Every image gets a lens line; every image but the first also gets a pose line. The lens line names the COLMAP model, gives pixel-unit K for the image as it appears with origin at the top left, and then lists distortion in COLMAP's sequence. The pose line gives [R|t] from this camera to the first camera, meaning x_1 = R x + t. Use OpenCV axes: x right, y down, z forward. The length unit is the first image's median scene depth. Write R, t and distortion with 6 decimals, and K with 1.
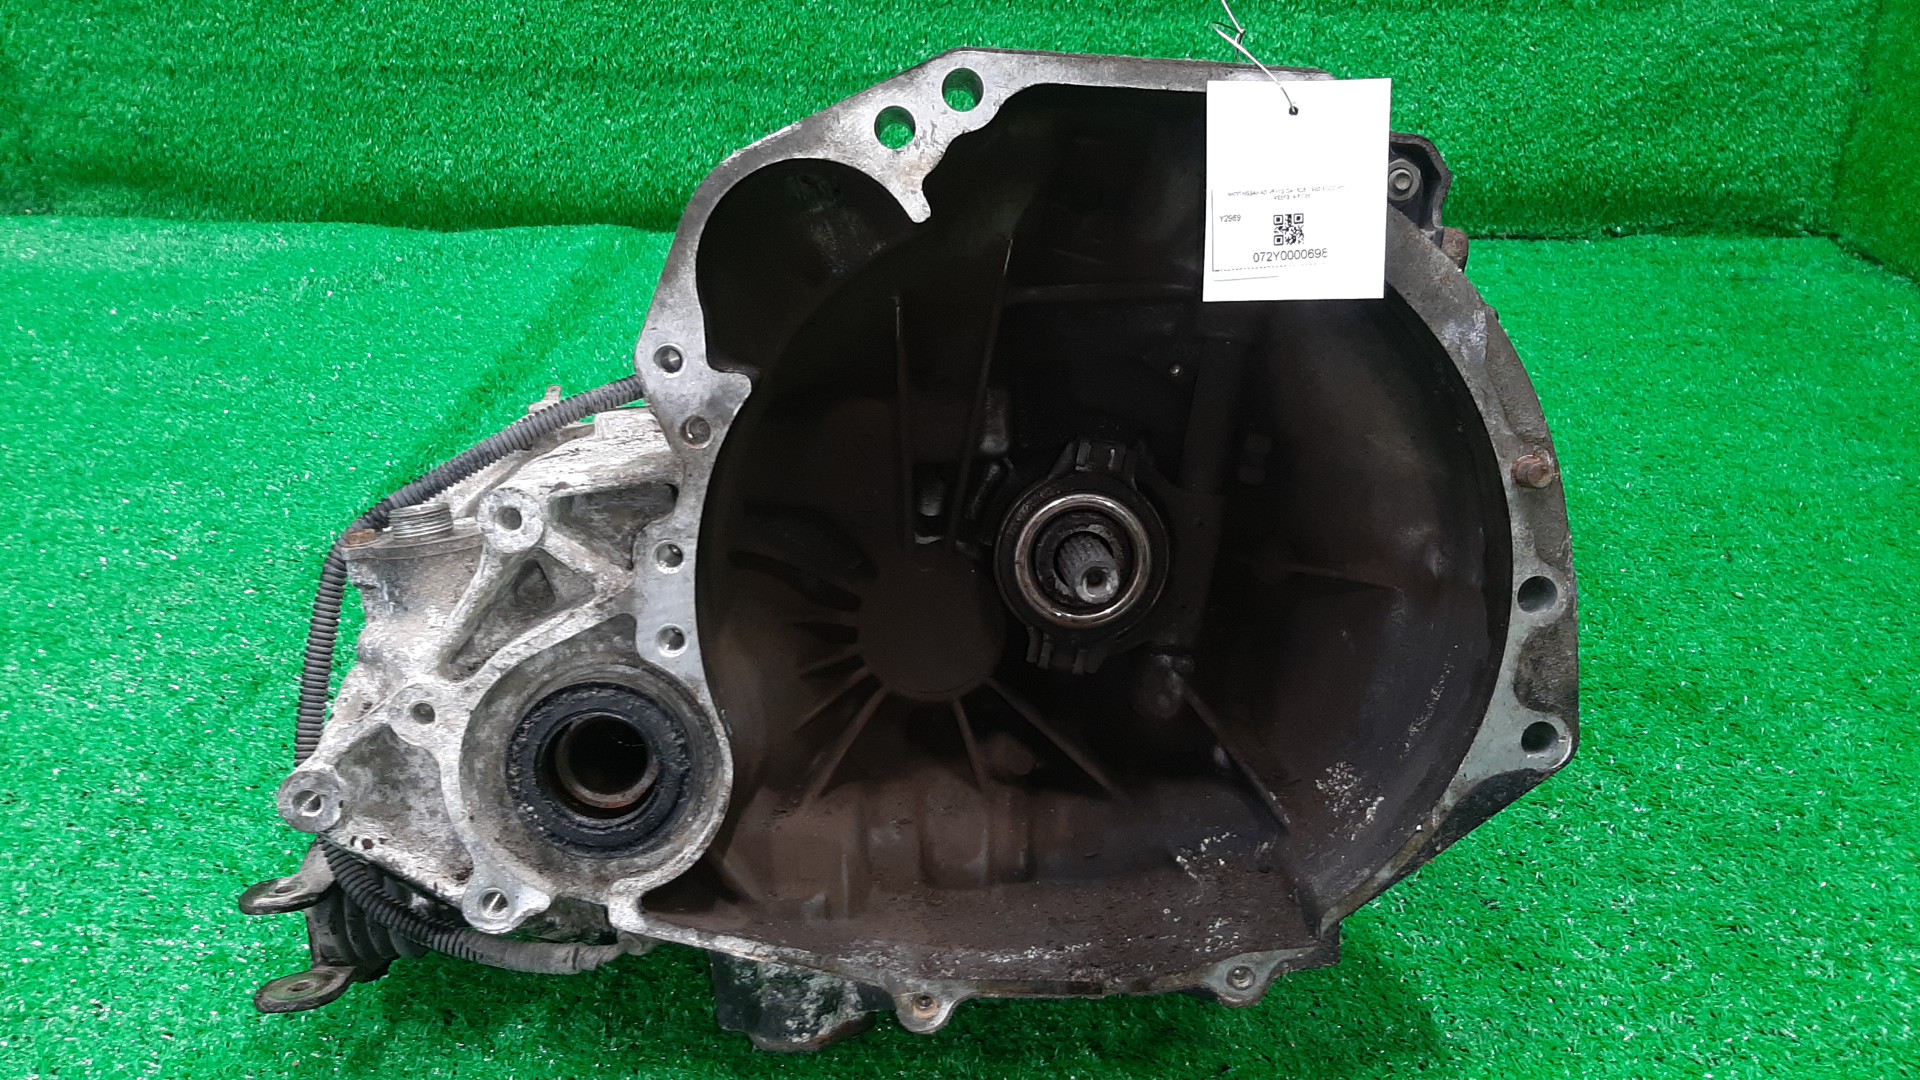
lens RADIAL K [[1698.8, 0, 1019.3], [0, 1698.8, 539.9], [0, 0, 1]] dist [0.151830, -0.311867]
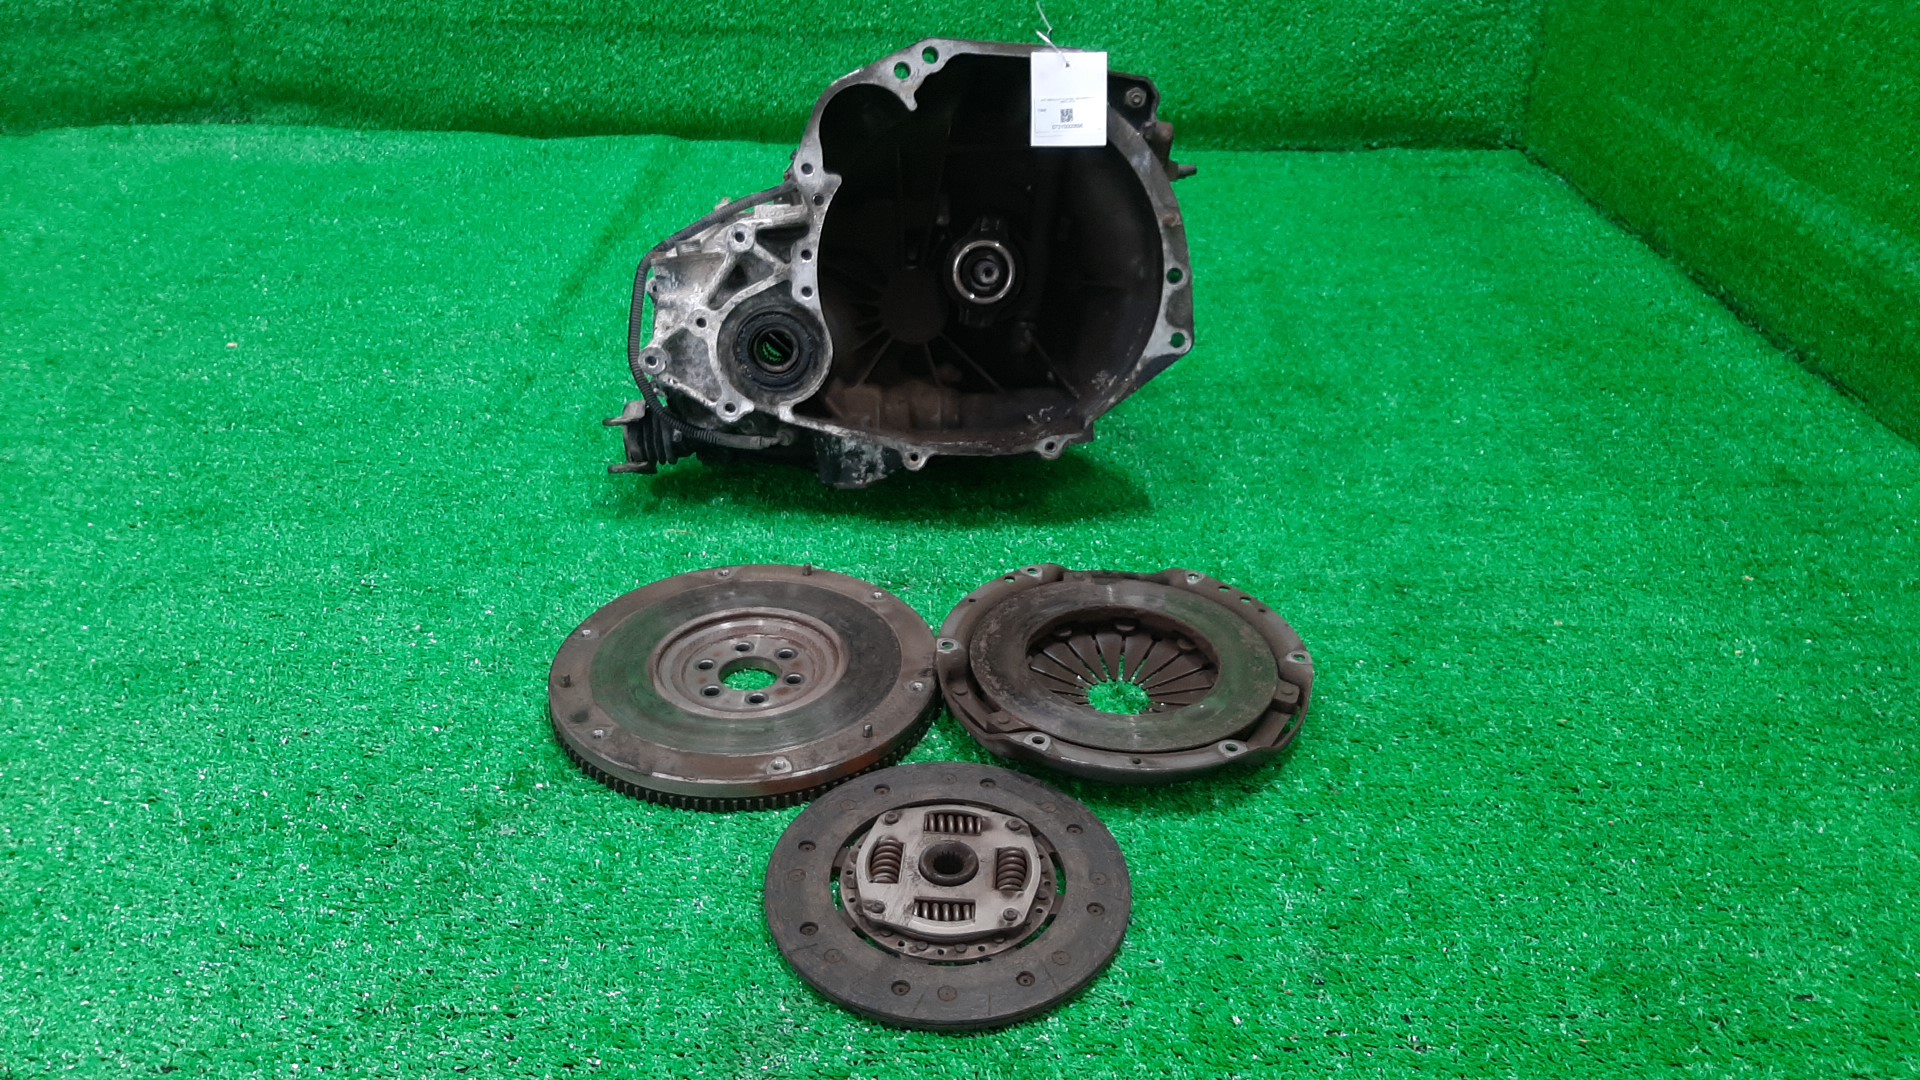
lens RADIAL K [[1698.8, 0, 1019.3], [0, 1698.8, 539.9], [0, 0, 1]] dist [0.151830, -0.311867]
pose [[0.999255, -0.003054, 0.038473, -0.002281], [0.001734, 0.999410, 0.034297, 0.271662], [-0.038555, -0.034205, 0.998671, -1.162819]]
